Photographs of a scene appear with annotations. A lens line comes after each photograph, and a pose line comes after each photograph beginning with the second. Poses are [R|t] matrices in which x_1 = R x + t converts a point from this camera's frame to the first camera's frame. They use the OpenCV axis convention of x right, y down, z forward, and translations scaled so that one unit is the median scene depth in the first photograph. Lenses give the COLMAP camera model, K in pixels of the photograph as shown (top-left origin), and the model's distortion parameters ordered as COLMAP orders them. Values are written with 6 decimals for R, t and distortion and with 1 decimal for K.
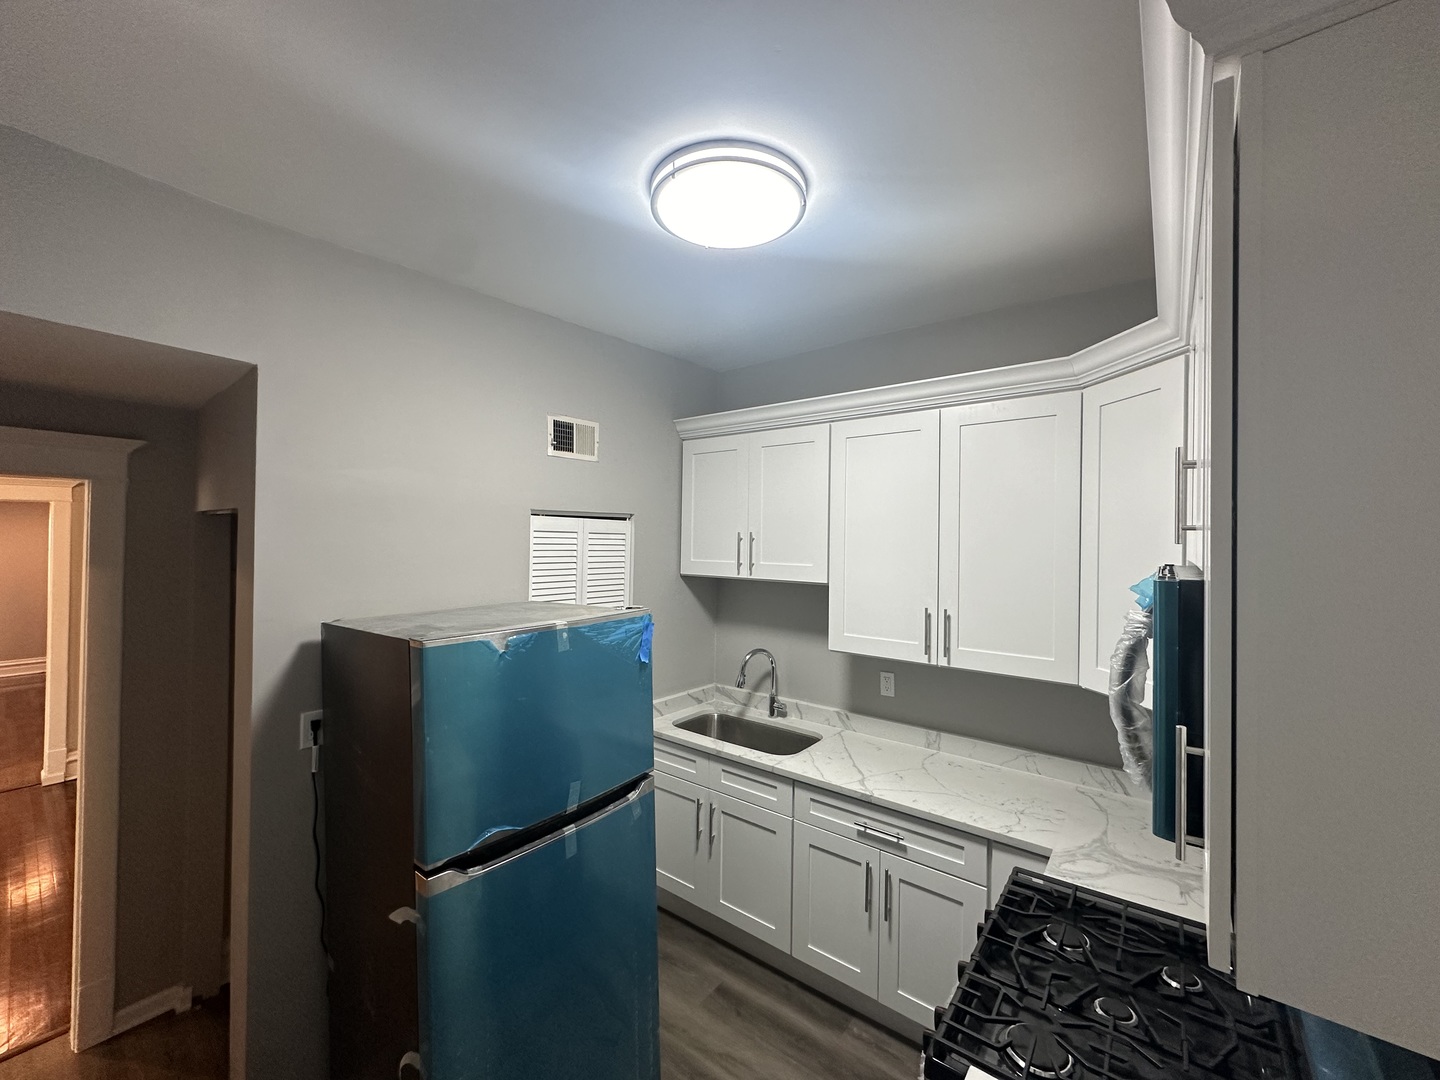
lens RADIAL K [[578.2, 0, 719.5], [0, 578.2, 539.5], [0, 0, 1]] dist [-0.003572, -0.000346]
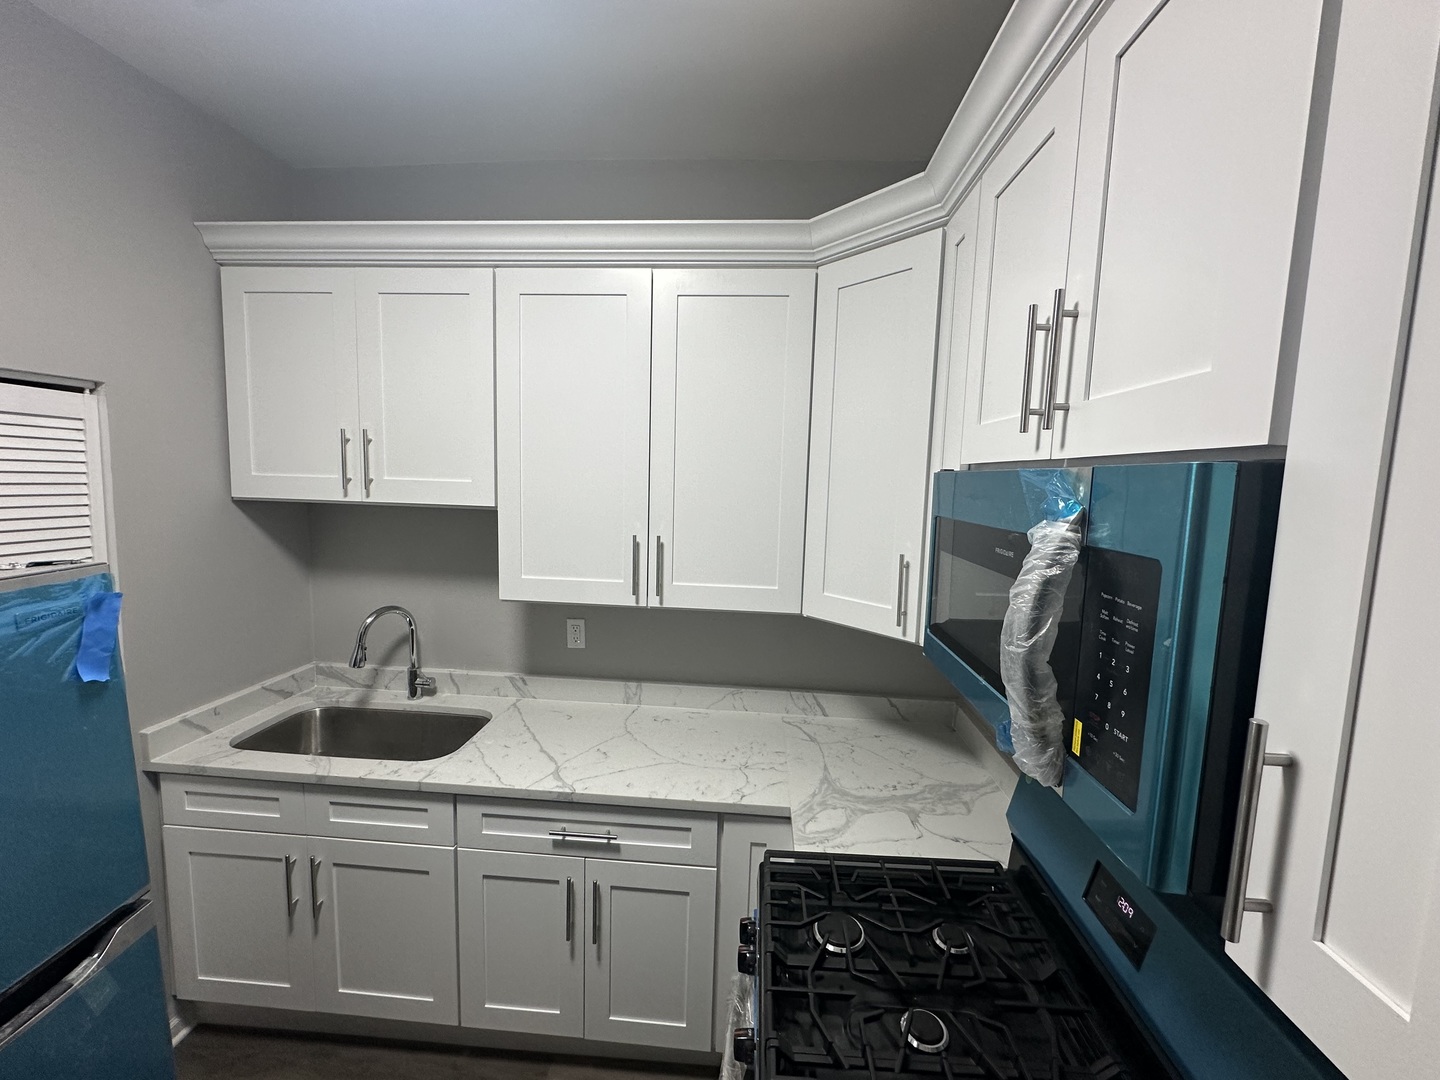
lens RADIAL K [[578.2, 0, 720.1], [0, 578.2, 539.8], [0, 0, 1]] dist [-0.003572, -0.000346]
pose [[0.828978, -0.047345, 0.557274, 0.022695], [-0.019840, 0.993294, 0.113902, 0.033841], [-0.558929, -0.105479, 0.822479, 0.298202]]
